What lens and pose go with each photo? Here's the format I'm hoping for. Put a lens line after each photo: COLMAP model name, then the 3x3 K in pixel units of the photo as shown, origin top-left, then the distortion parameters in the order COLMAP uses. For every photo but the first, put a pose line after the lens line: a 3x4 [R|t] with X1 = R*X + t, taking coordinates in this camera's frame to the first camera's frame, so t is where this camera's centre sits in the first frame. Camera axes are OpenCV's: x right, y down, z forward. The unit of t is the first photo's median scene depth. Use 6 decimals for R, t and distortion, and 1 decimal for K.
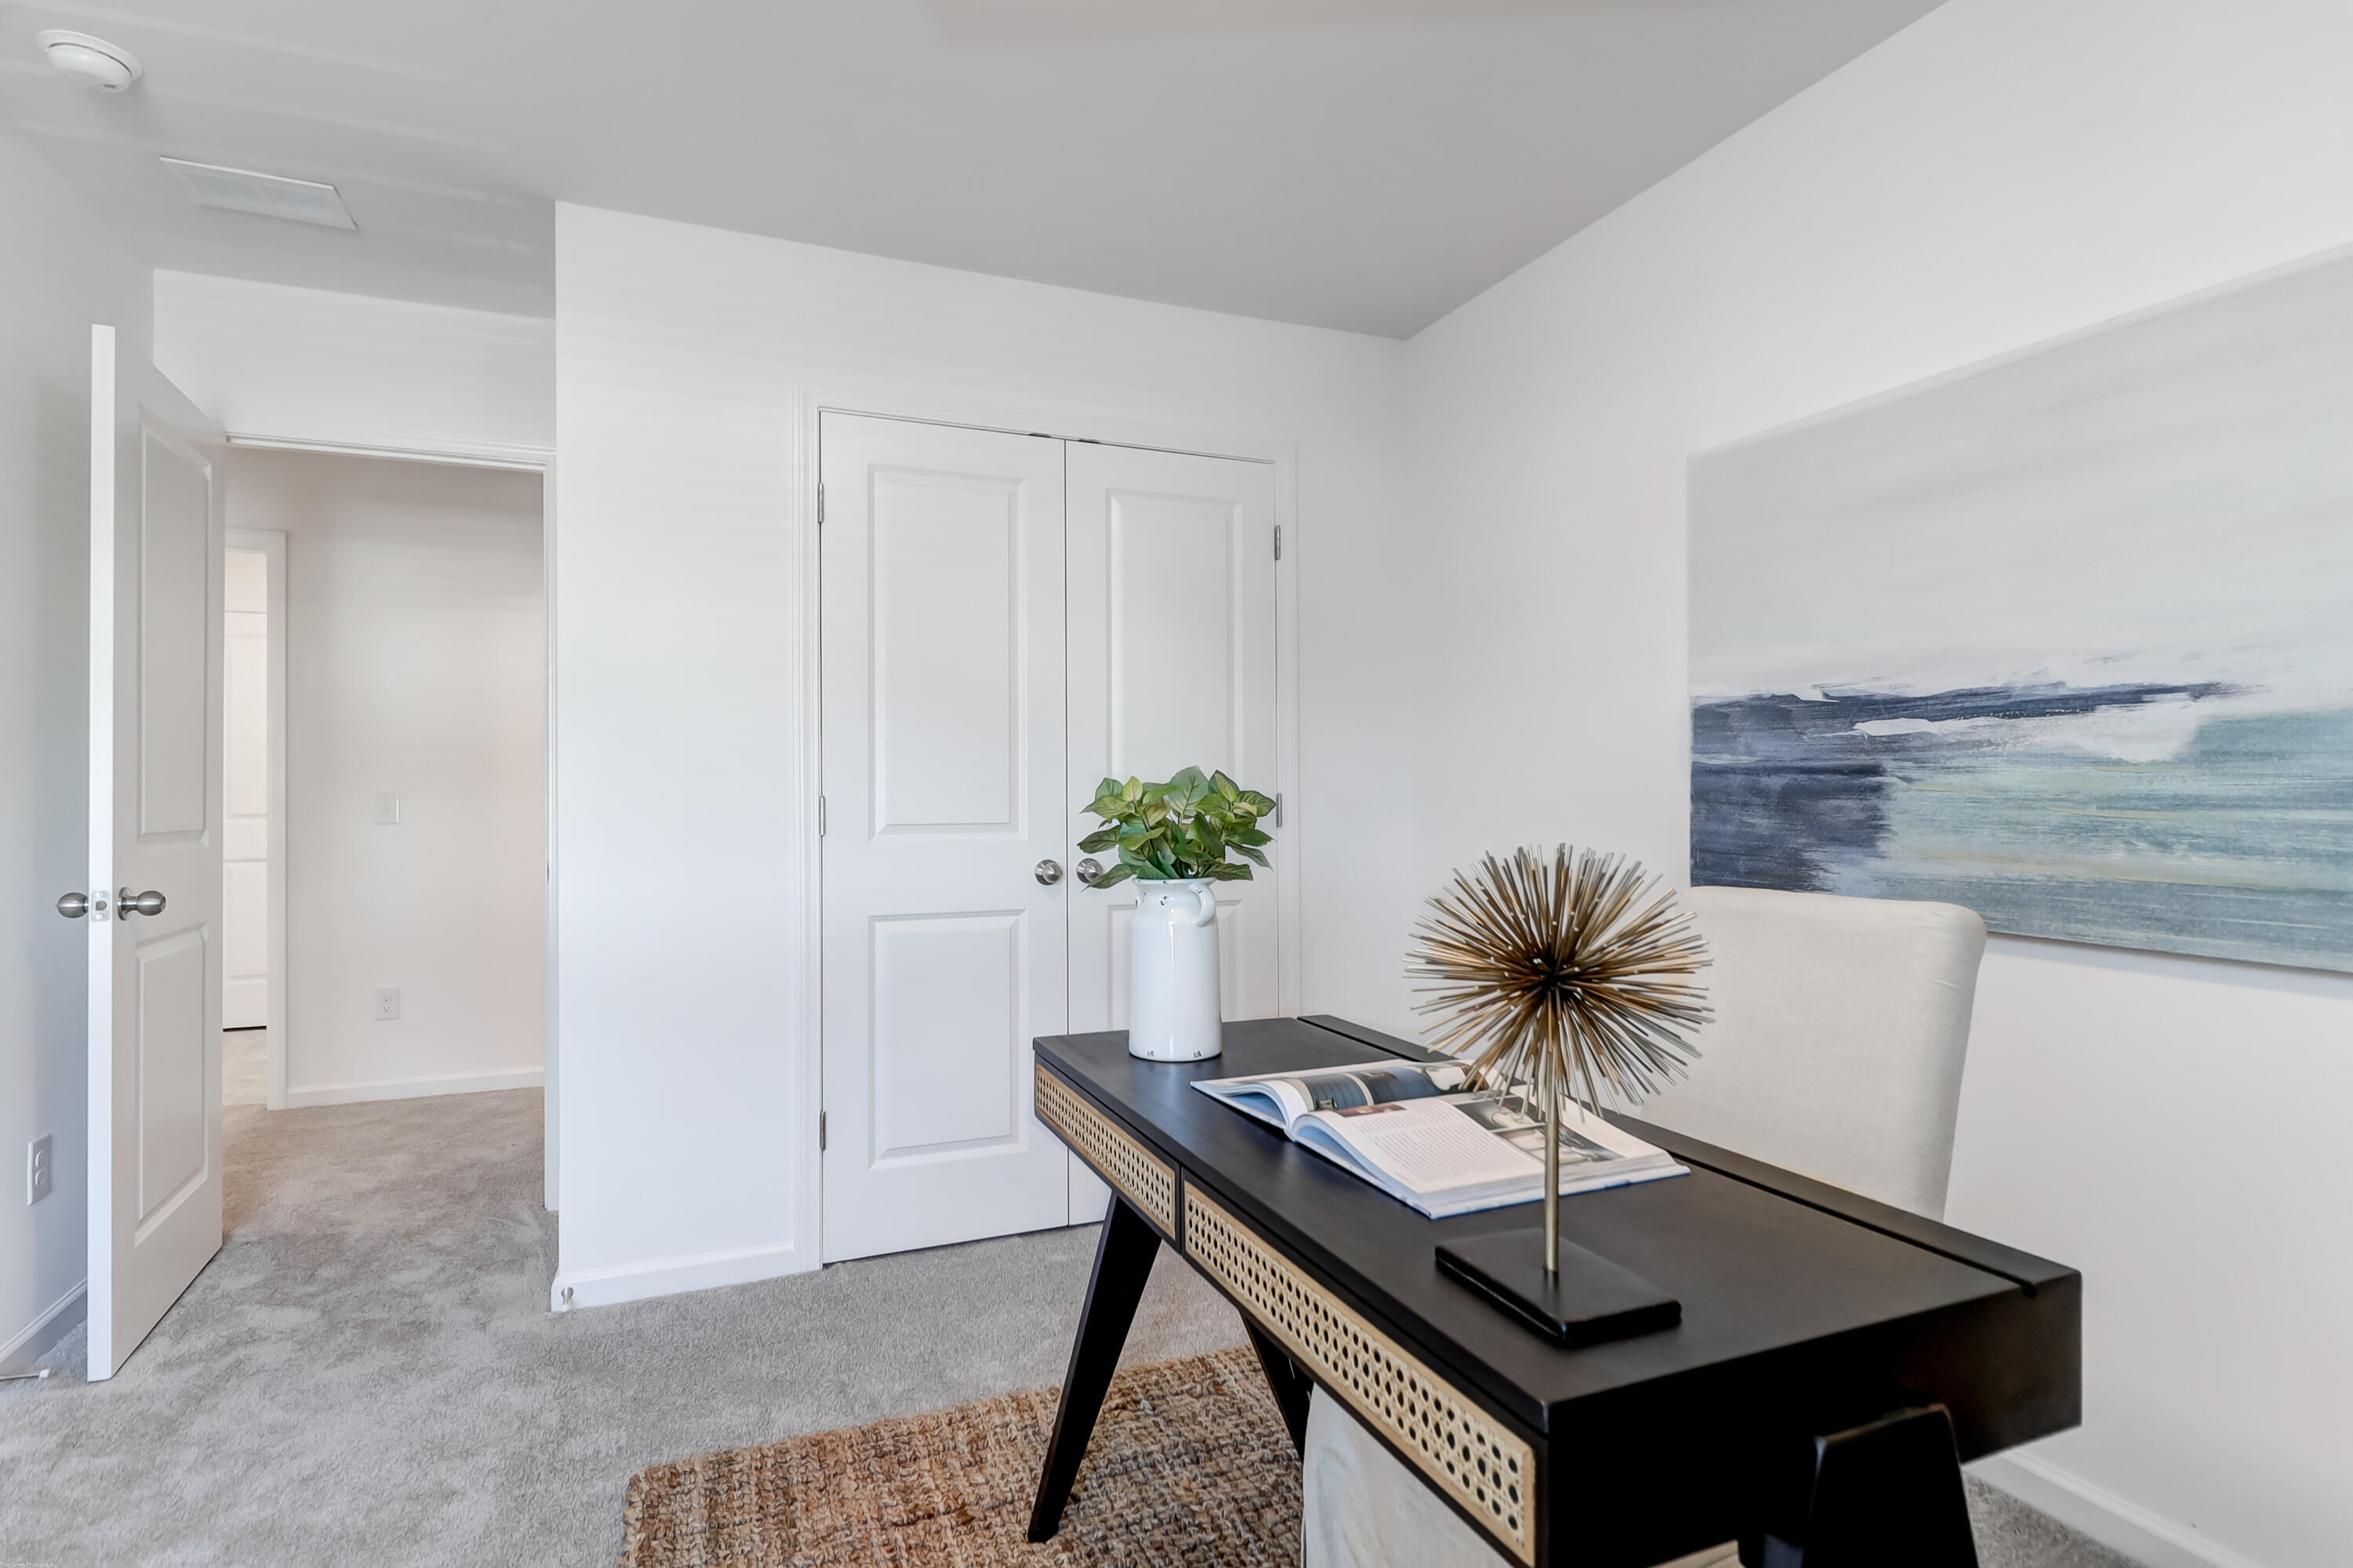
lens RADIAL K [[1189.8, 0, 1176.9], [0, 1189.8, 783.7], [0, 0, 1]] dist [0.003647, 0.000226]
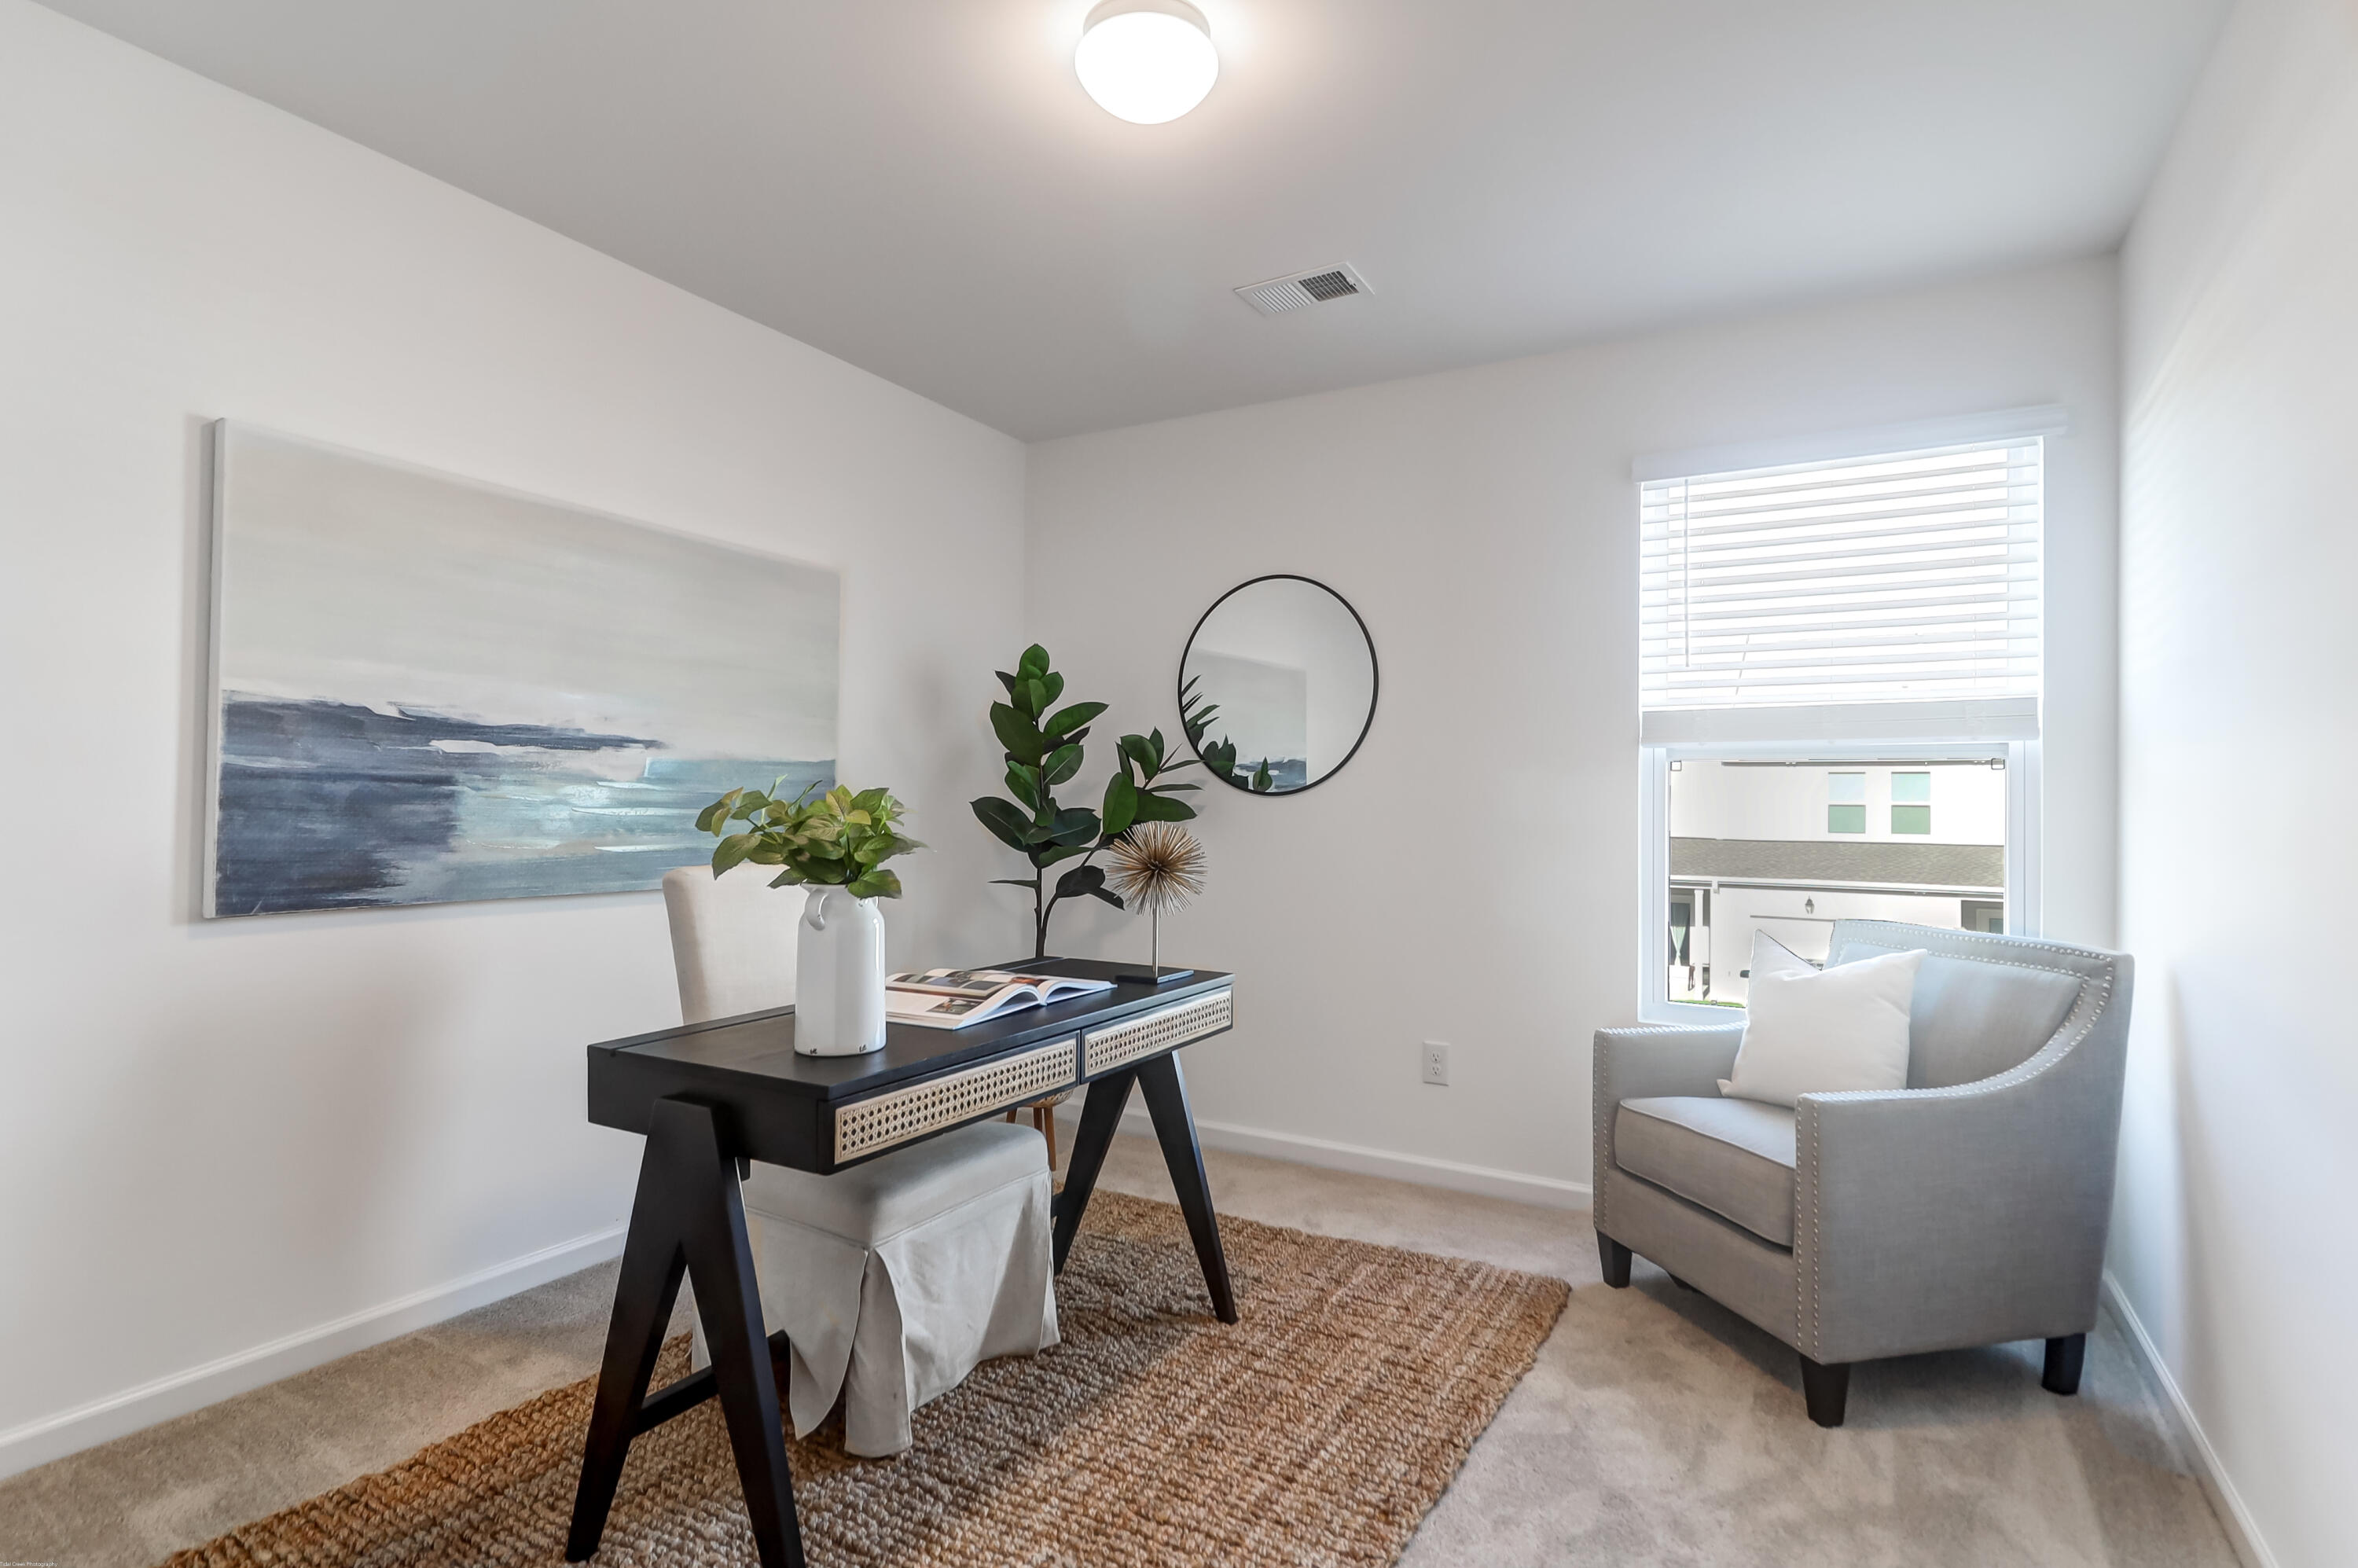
lens RADIAL K [[1192.2, 0, 1172.5], [0, 1192.2, 791.5], [0, 0, 1]] dist [0.003647, 0.000226]
pose [[-0.612045, 0.006789, 0.790794, -0.807708], [-0.008565, 0.999848, -0.015213, 0.011715], [-0.790777, -0.016084, -0.611893, 1.124178]]
